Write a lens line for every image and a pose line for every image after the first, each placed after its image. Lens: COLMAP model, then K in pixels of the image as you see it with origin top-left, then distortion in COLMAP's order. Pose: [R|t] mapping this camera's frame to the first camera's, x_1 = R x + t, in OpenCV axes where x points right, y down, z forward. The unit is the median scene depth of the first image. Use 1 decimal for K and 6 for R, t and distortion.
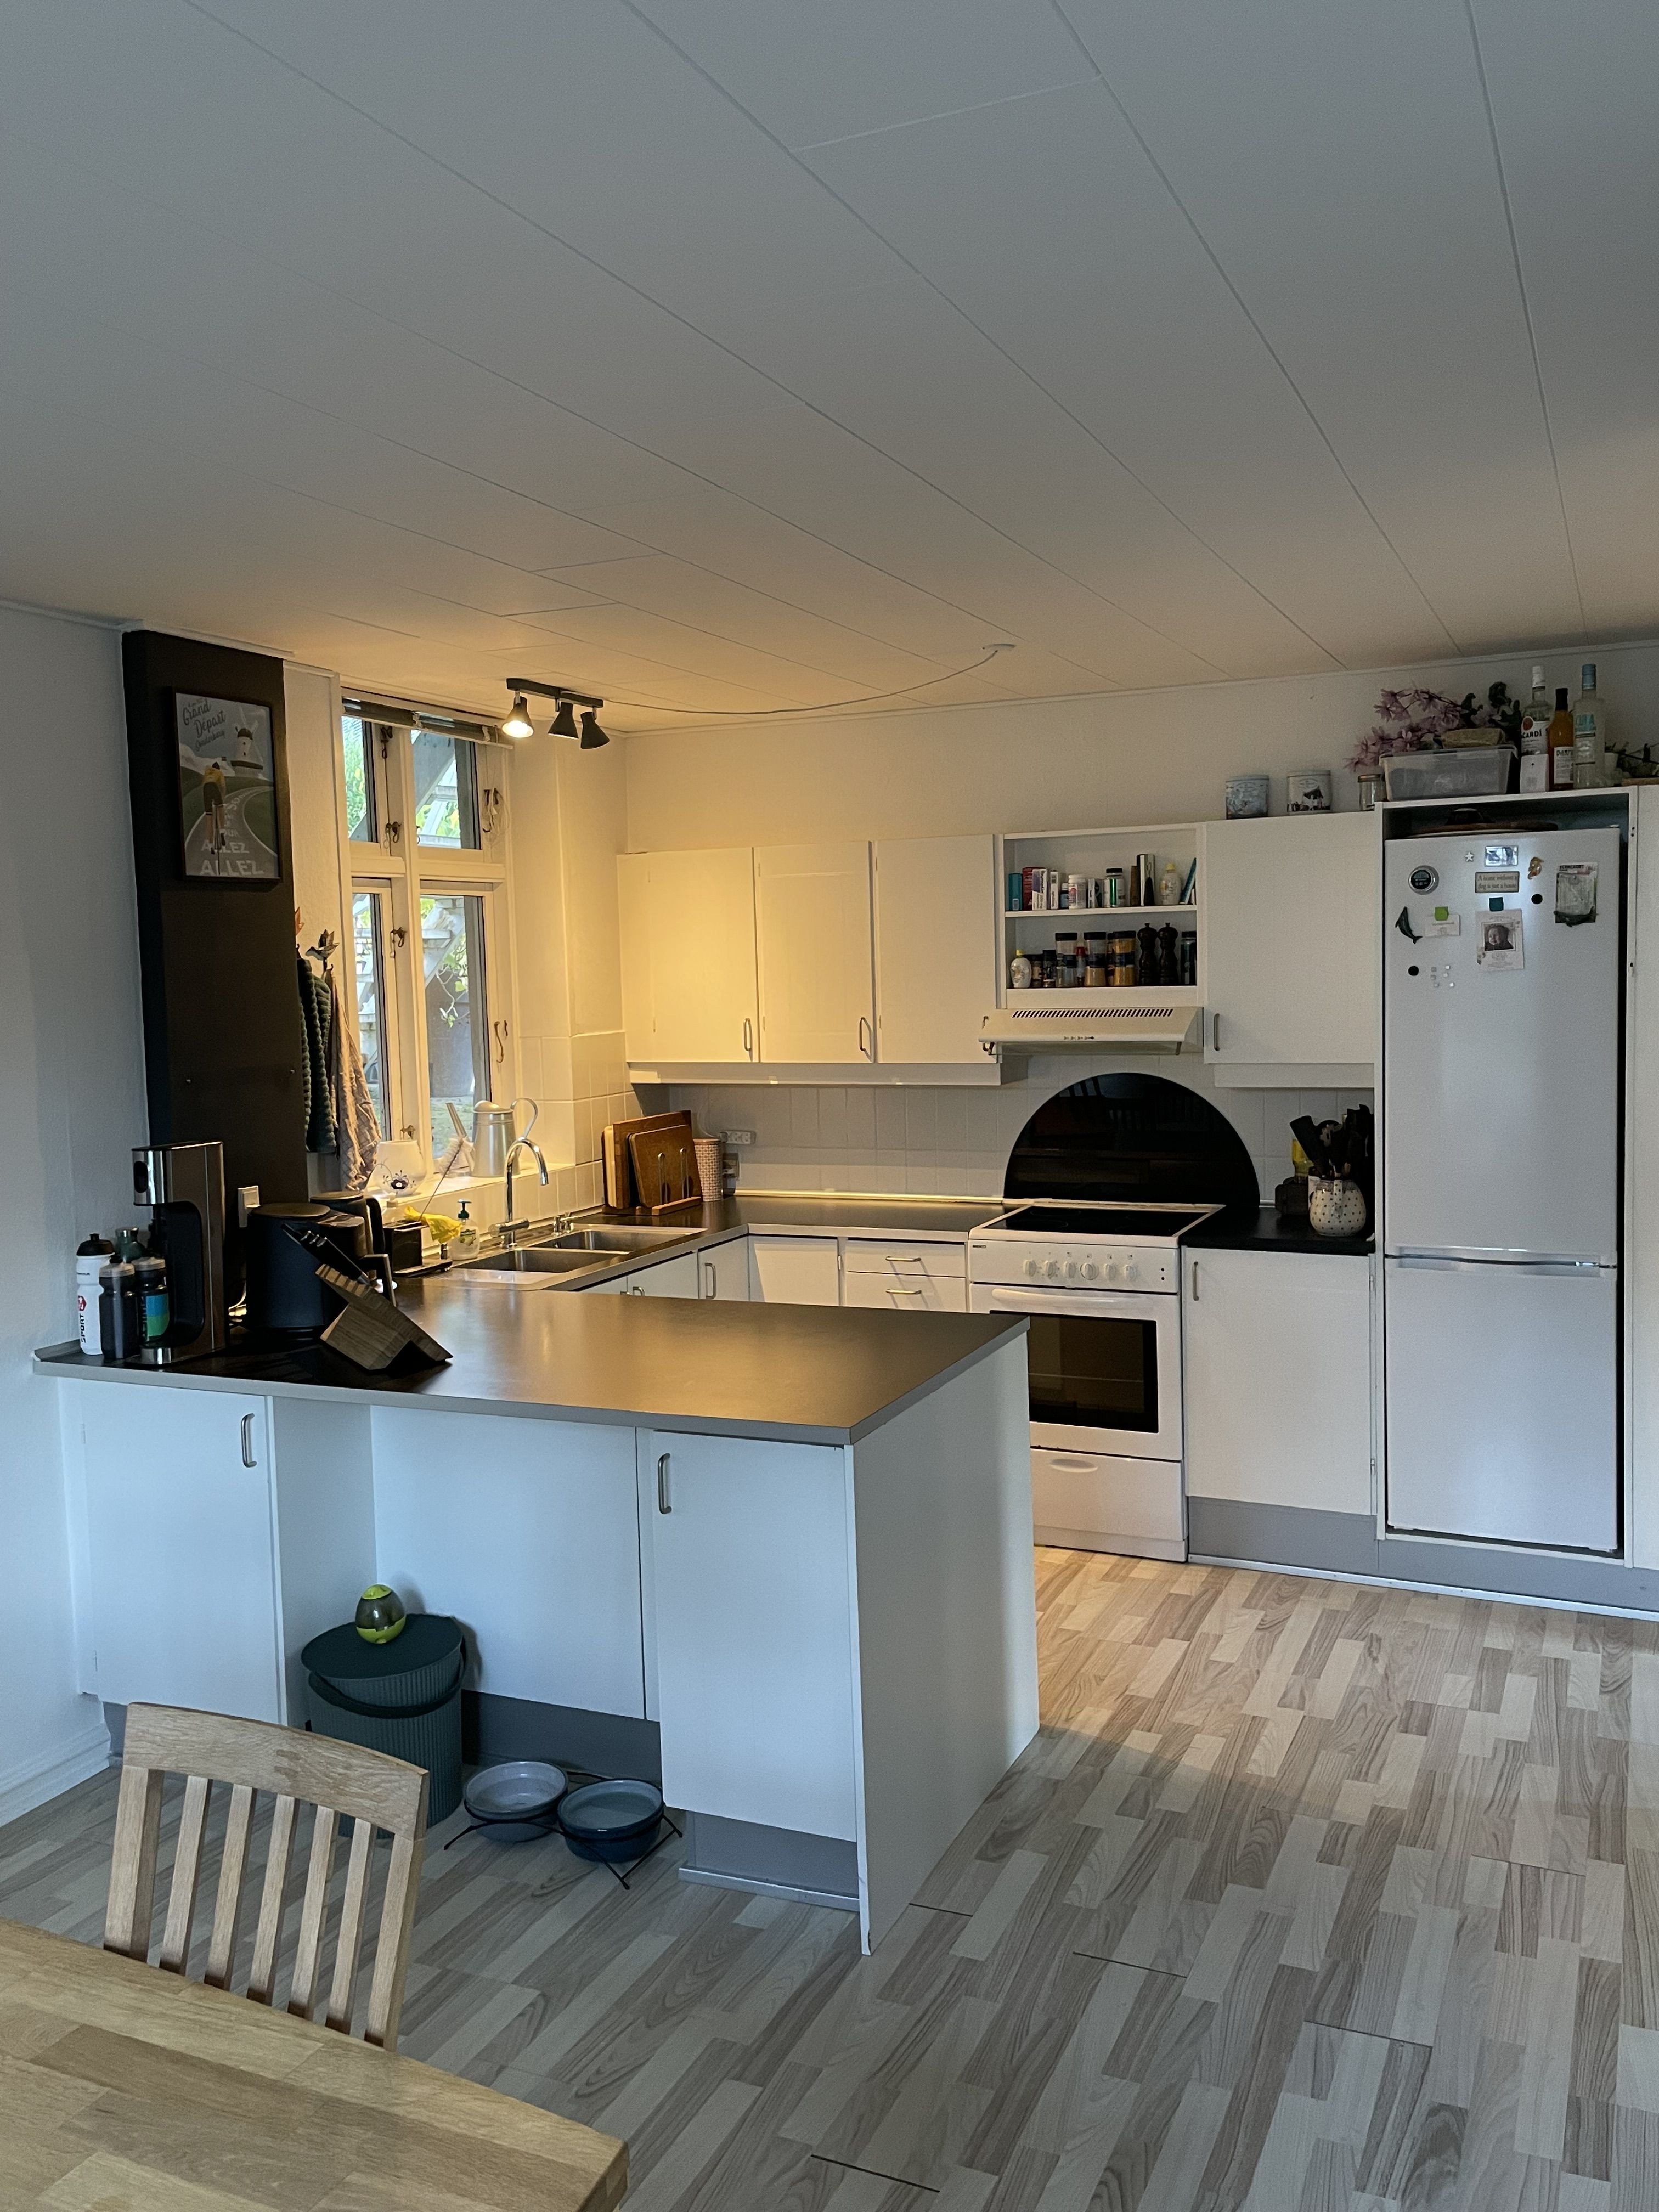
lens RADIAL K [[1790.5, 0, 835.6], [0, 1790.5, 1090.0], [0, 0, 1]] dist [0.070876, -0.083406]
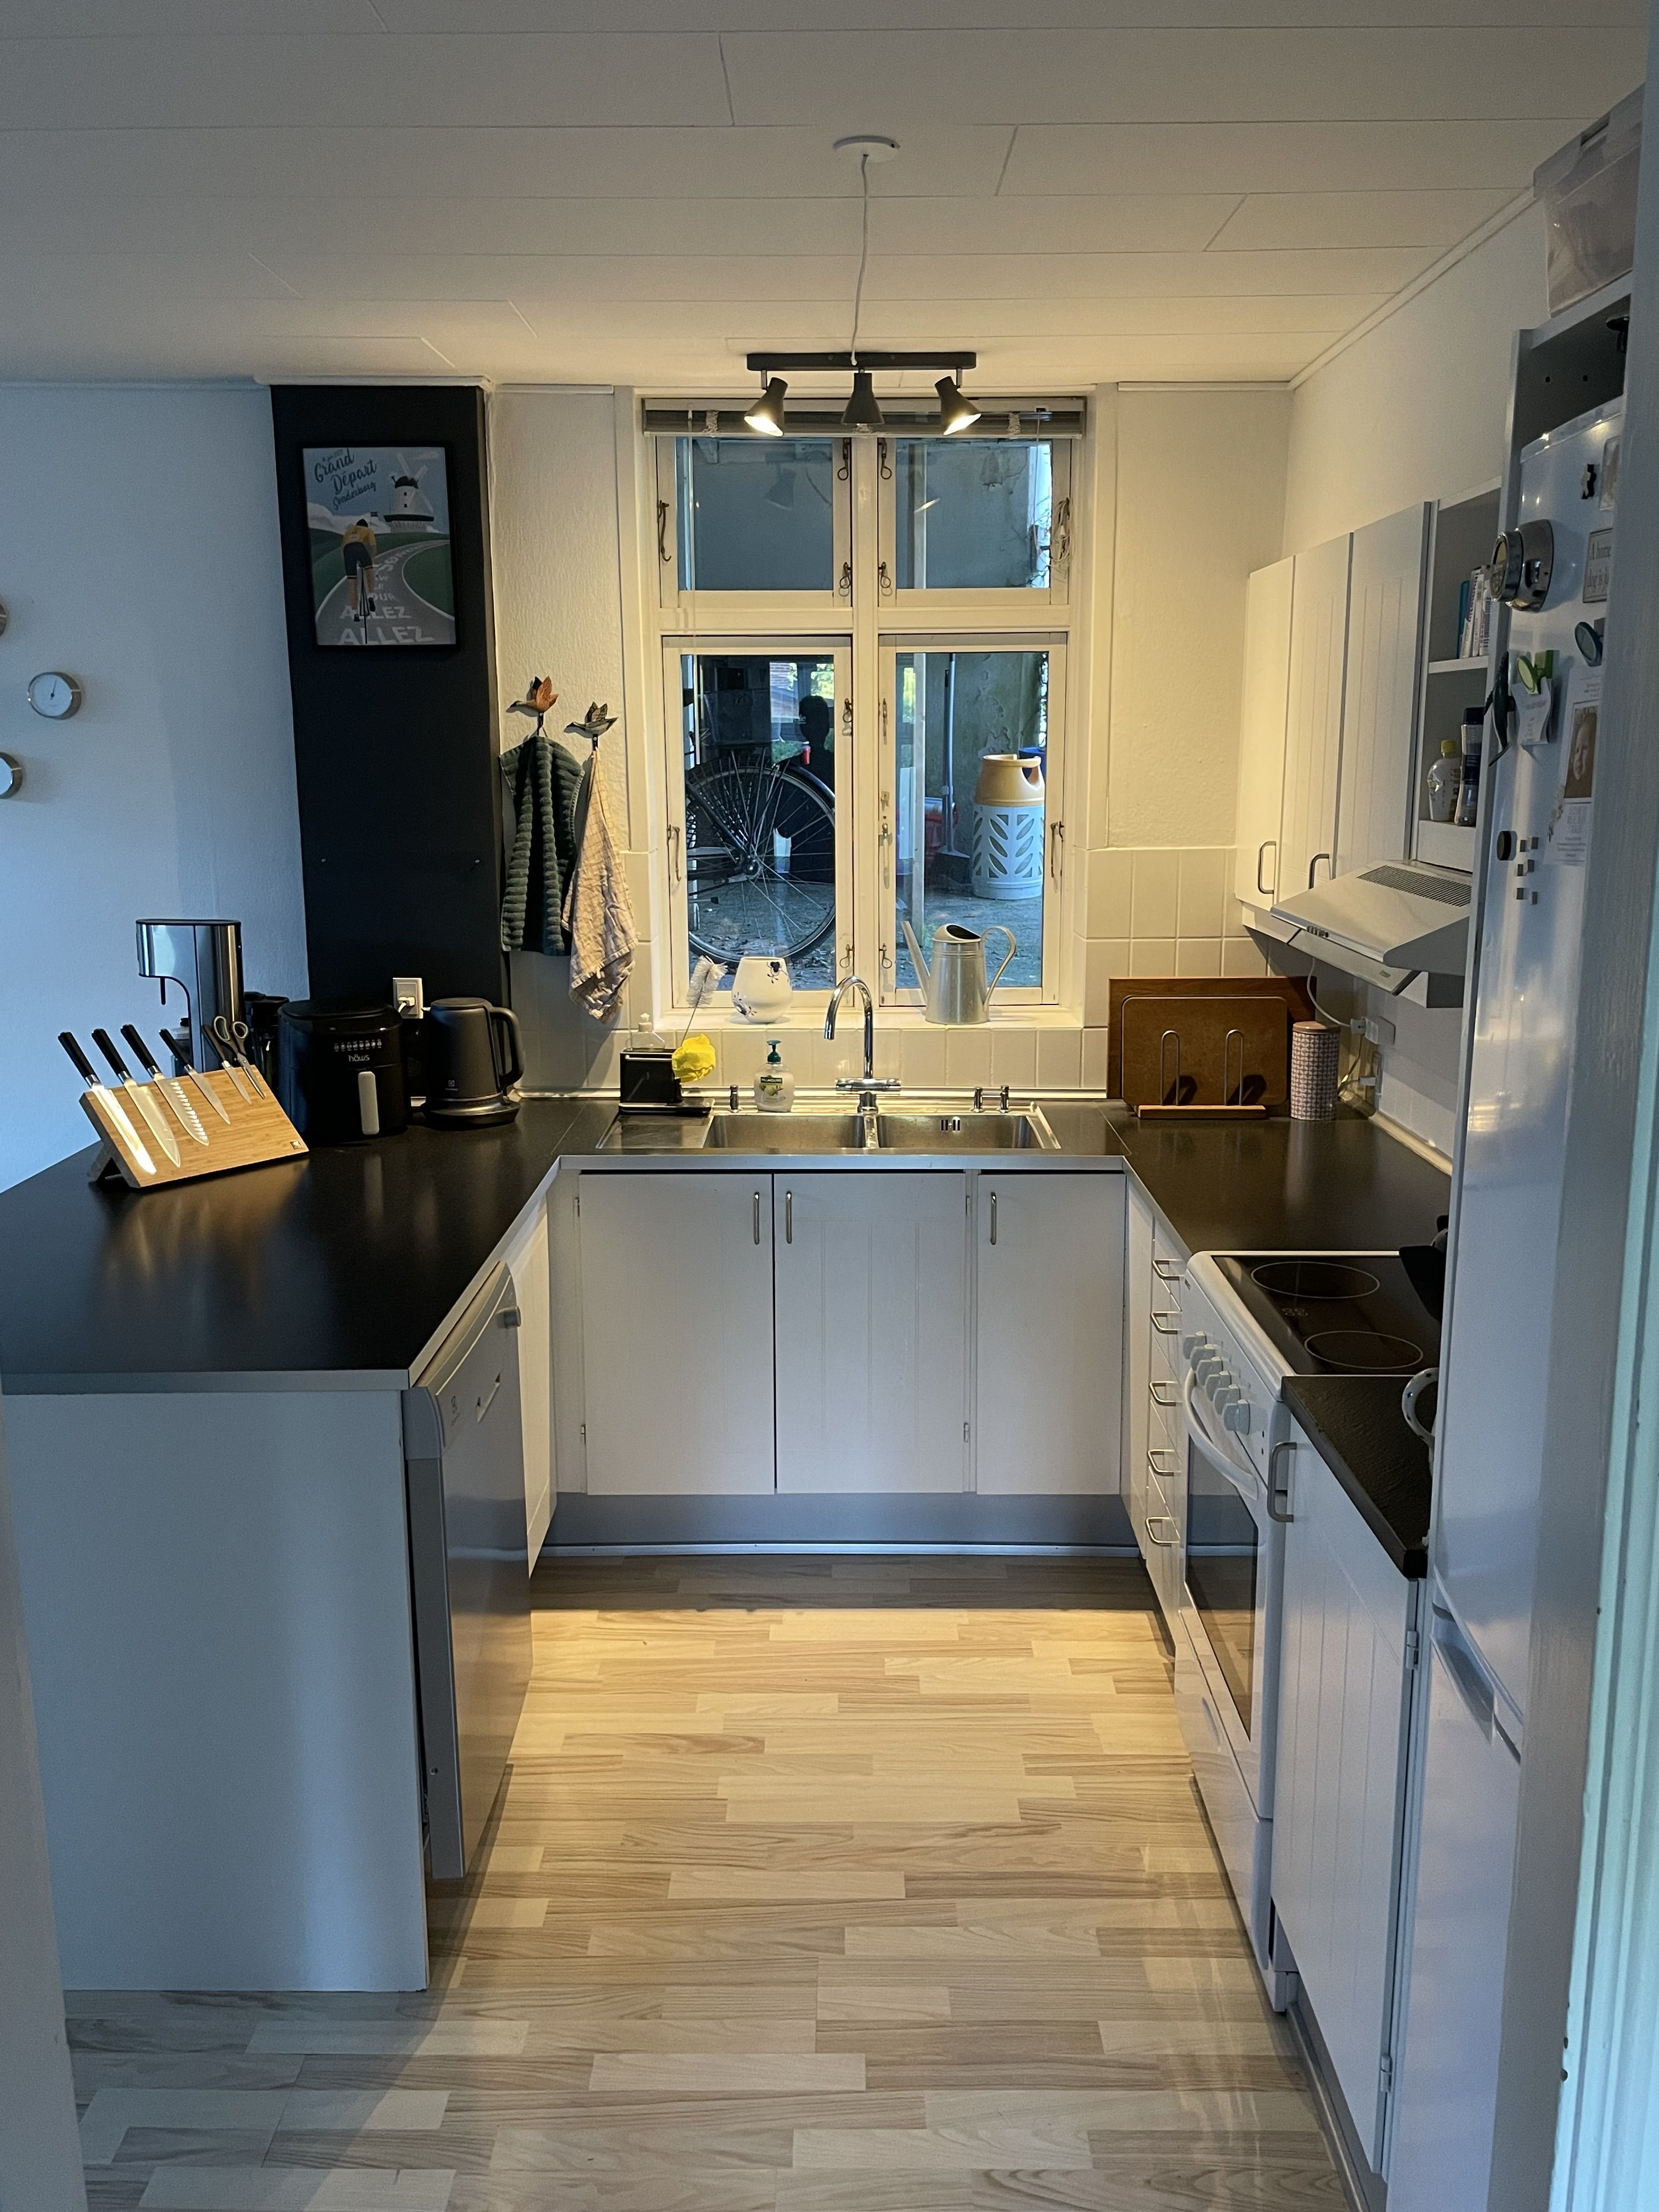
lens RADIAL K [[1790.5, 0, 832.8], [0, 1790.5, 1101.8], [0, 0, 1]] dist [0.070876, -0.083406]
pose [[0.406403, 0.201541, -0.891189, 0.638483], [-0.073714, 0.979422, 0.187880, -0.078665], [0.910716, -0.010662, 0.412896, 0.818738]]
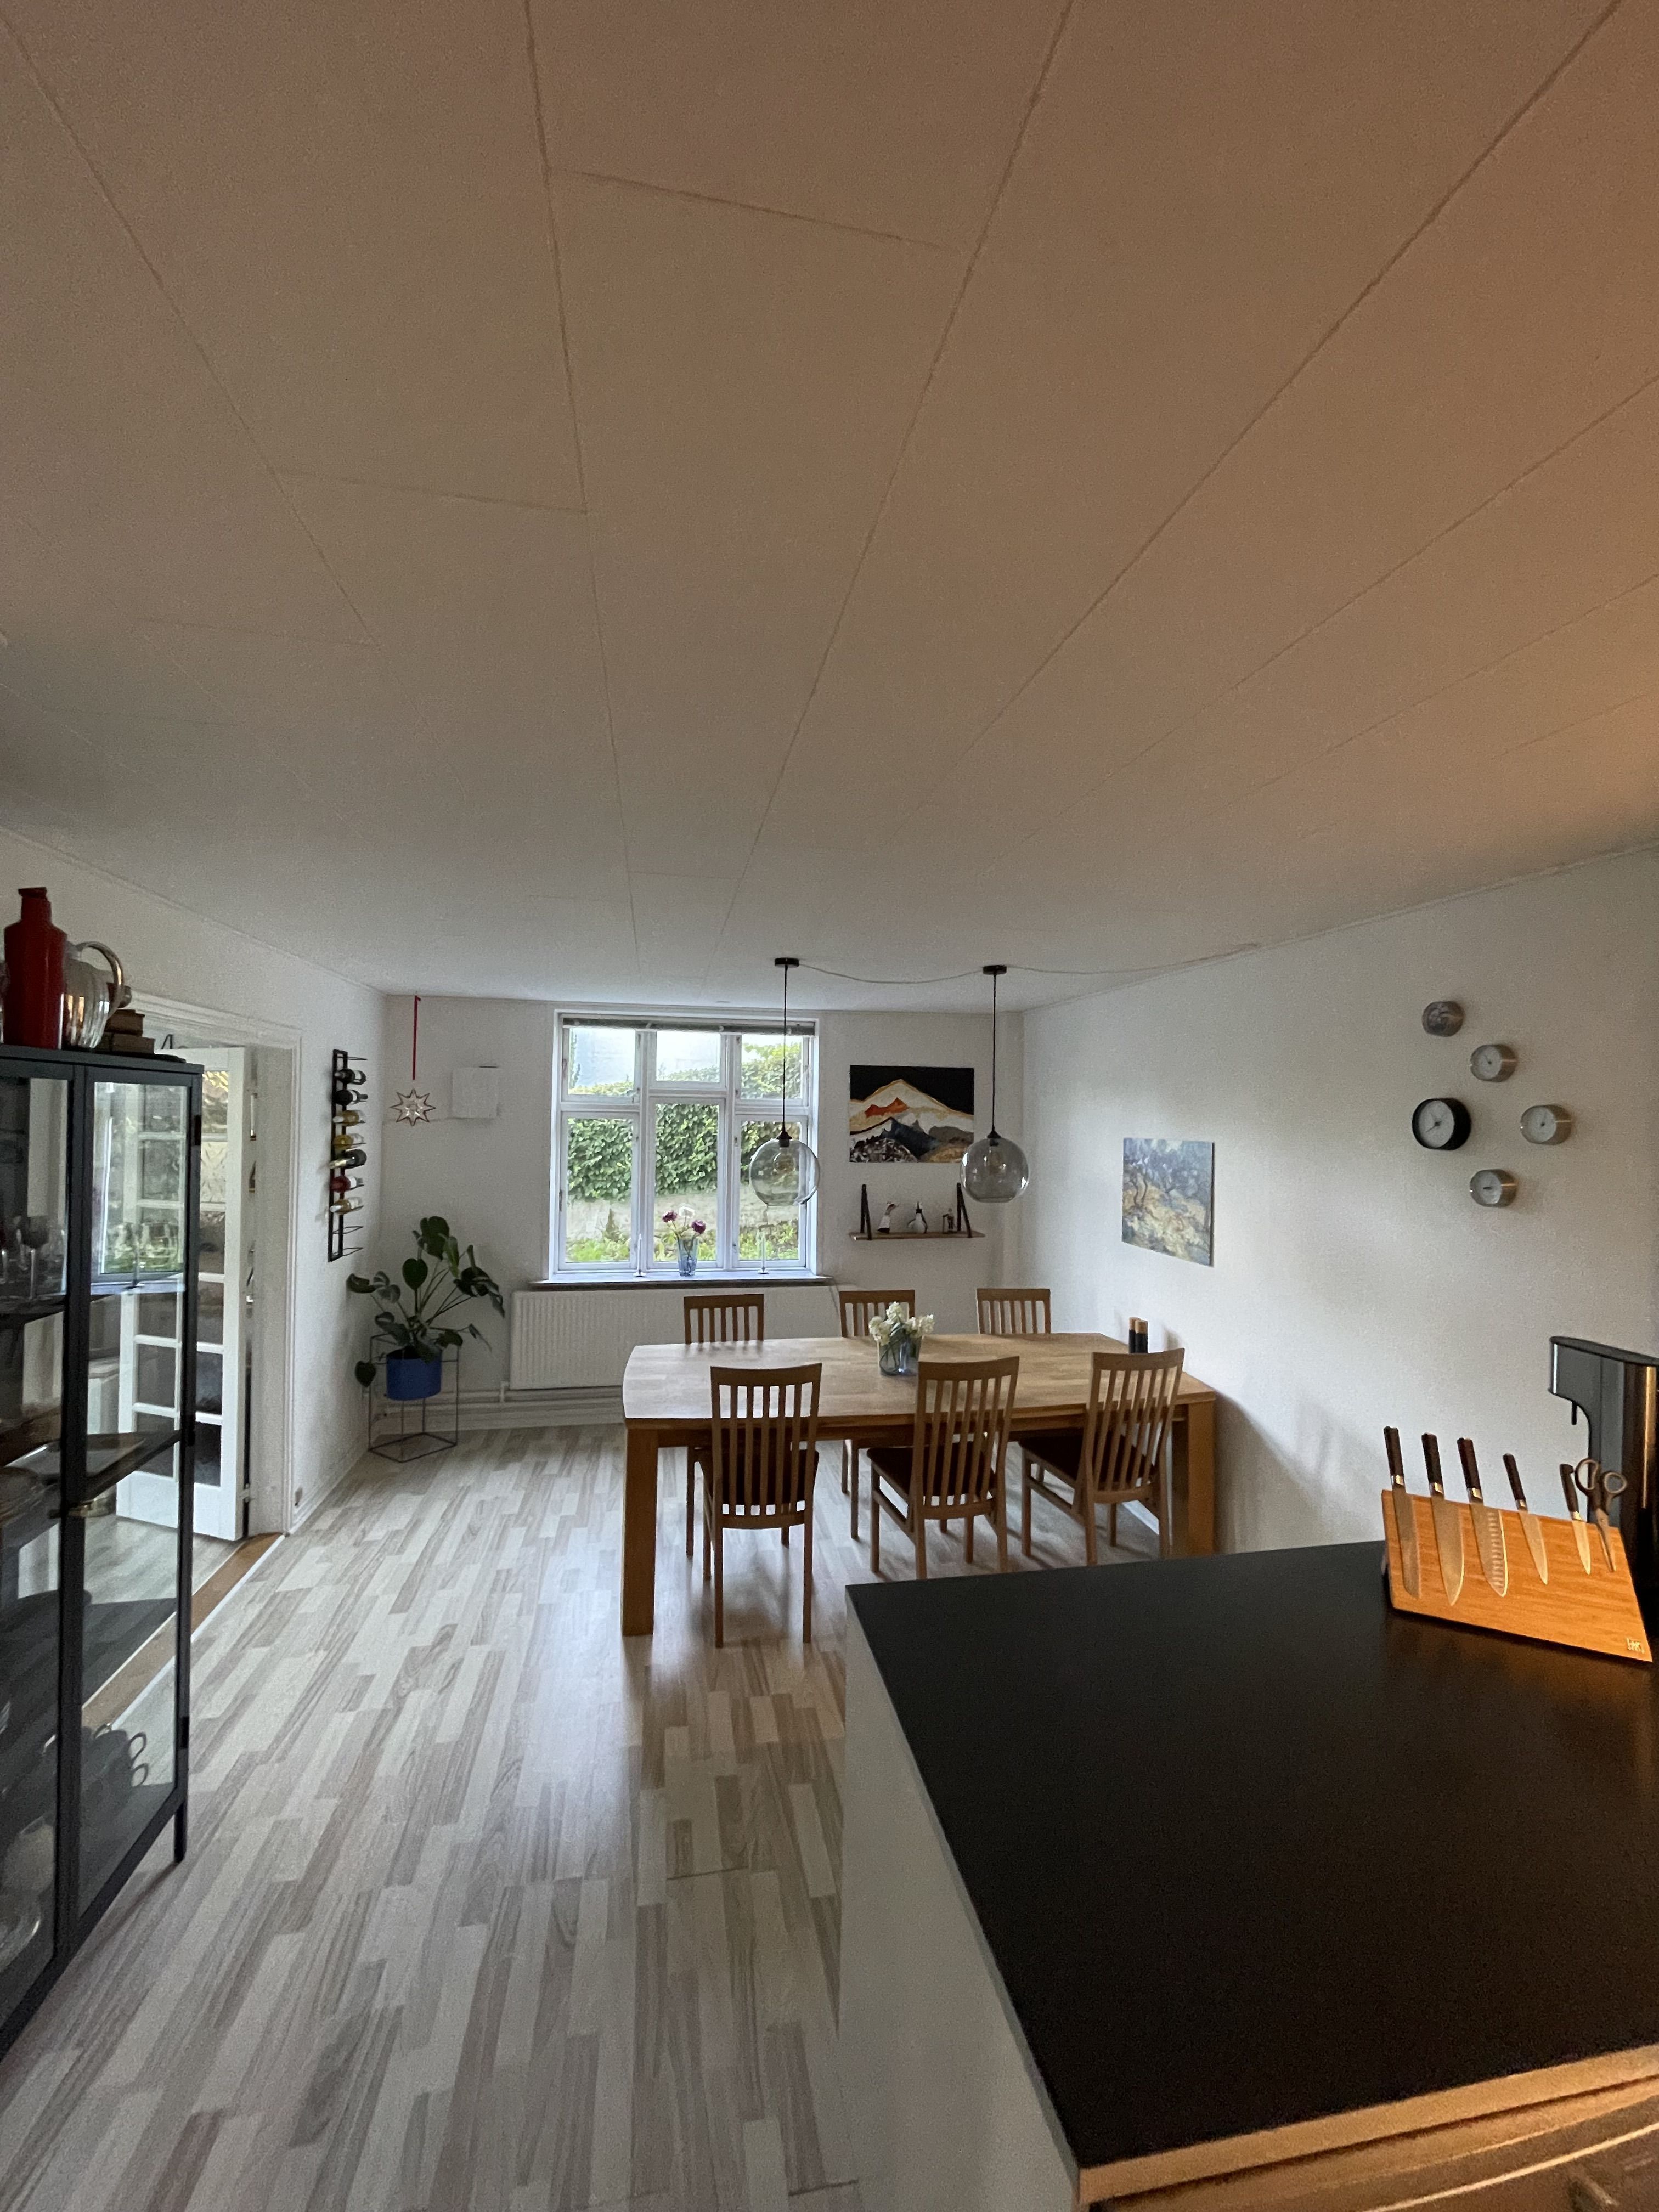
lens RADIAL K [[893.3, 0, 836.6], [0, 893.3, 1115.2], [0, 0, 1]] dist [-0.004413, 0.000229]
pose [[-0.815376, 0.015028, -0.578737, 0.241092], [-0.033605, 0.996749, 0.073228, -0.109155], [0.577956, 0.079157, -0.812220, 1.029924]]
